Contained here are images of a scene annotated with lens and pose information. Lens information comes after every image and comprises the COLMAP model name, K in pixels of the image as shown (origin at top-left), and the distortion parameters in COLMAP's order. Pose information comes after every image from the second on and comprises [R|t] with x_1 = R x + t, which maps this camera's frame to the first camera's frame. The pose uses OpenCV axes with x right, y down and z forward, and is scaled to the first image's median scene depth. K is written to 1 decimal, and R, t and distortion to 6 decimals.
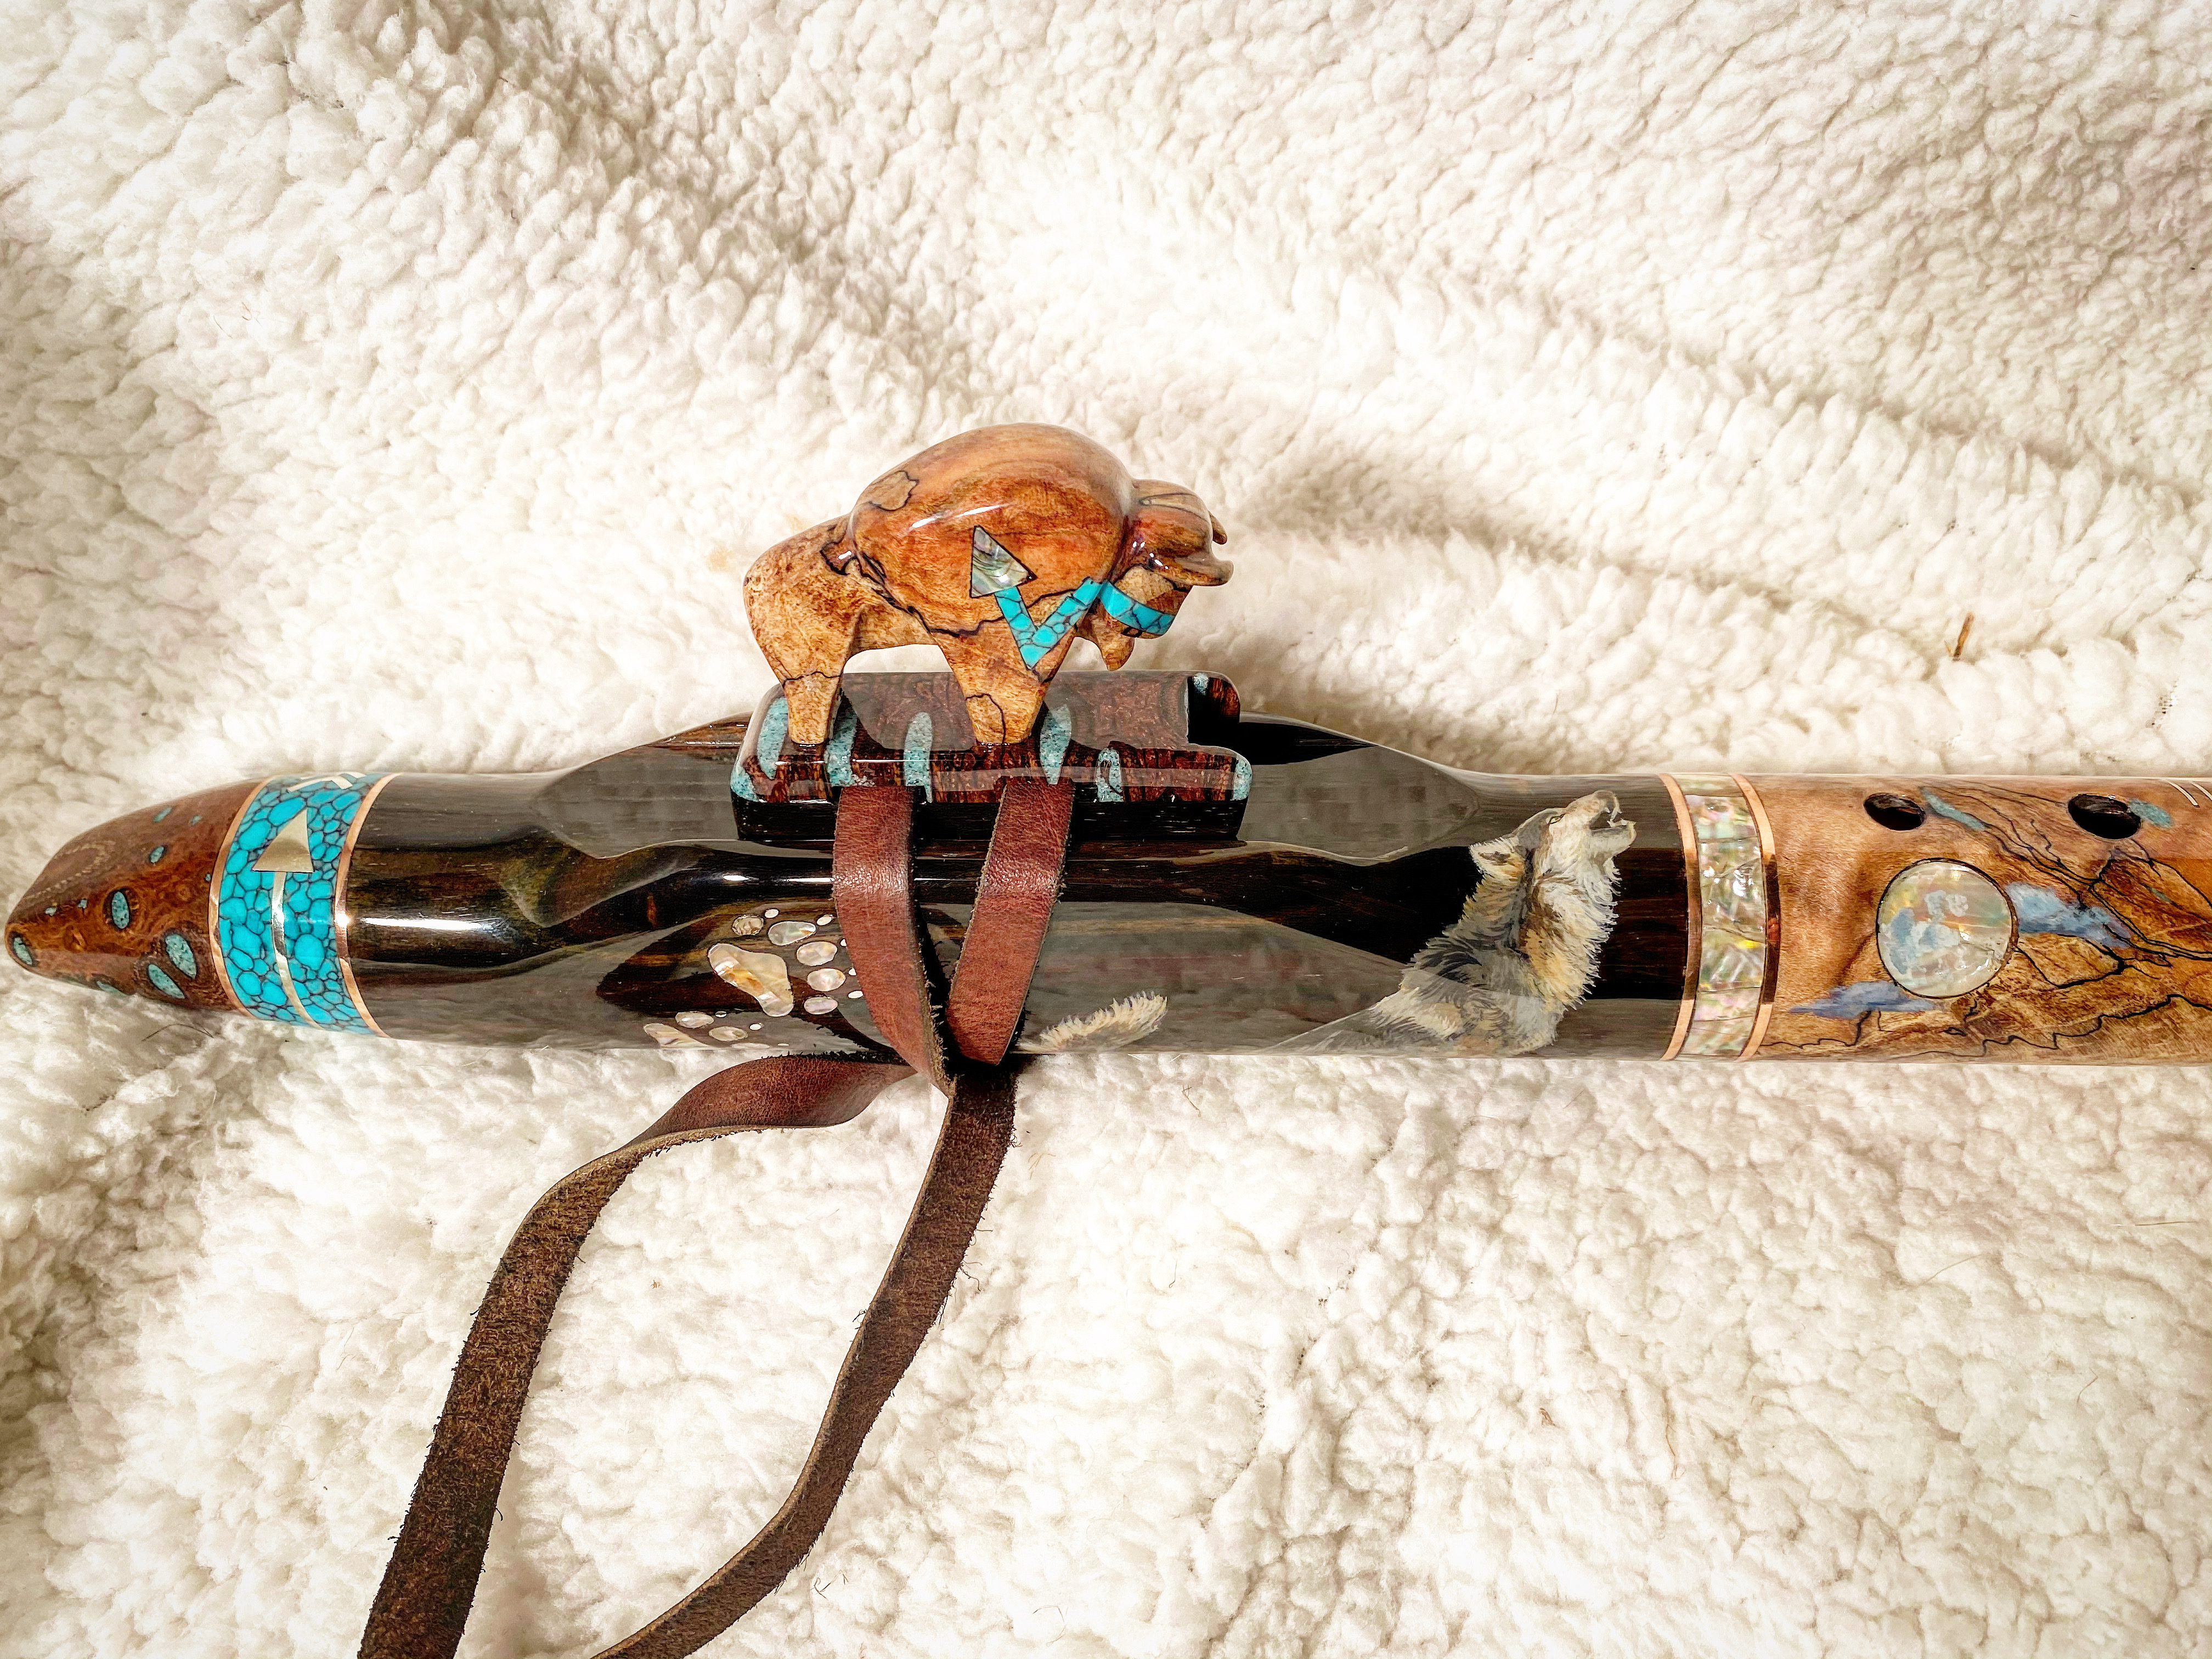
lens RADIAL K [[1689.4, 0, 1111.1], [0, 1689.4, 825.0], [0, 0, 1]] dist [-0.006104, 0.001602]
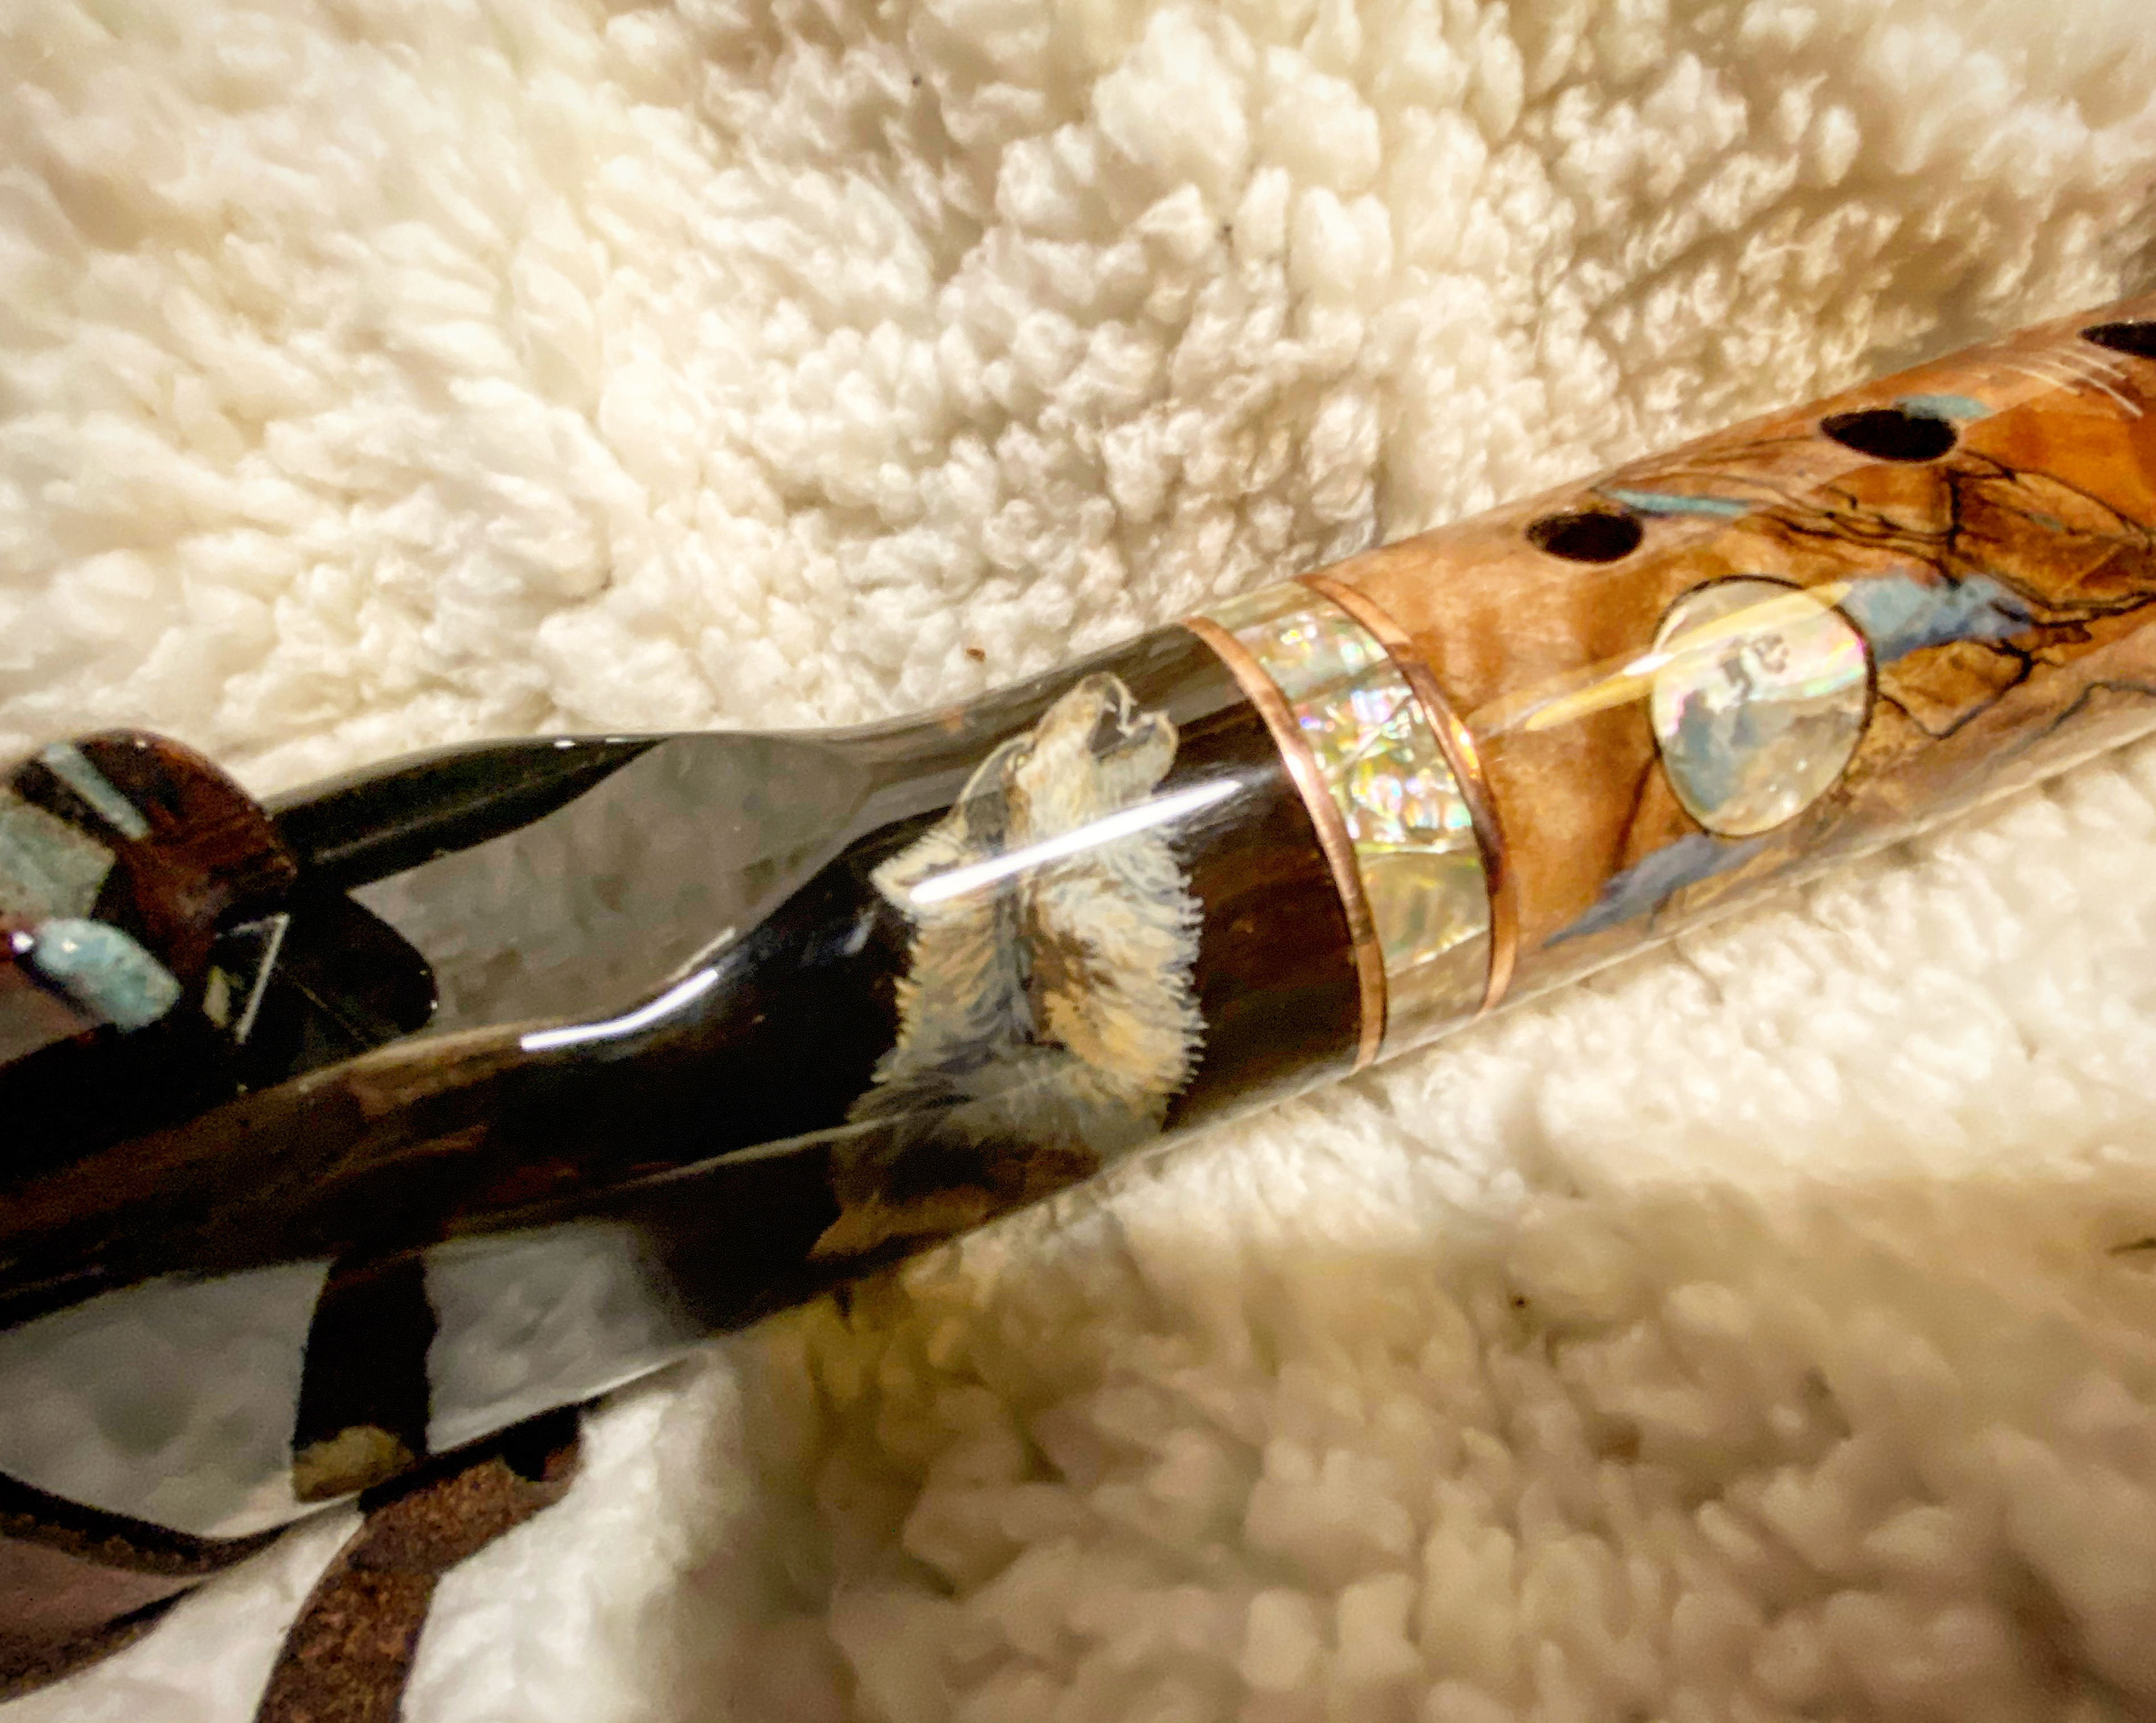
lens RADIAL K [[945.7, 0, 1072.3], [0, 945.7, 865.9], [0, 0, 1]] dist [-0.025881, -0.000845]
pose [[0.915577, -0.365313, 0.168120, 0.223414], [0.349560, 0.929657, 0.116386, -0.001303], [-0.198811, -0.047792, 0.978872, 0.738237]]
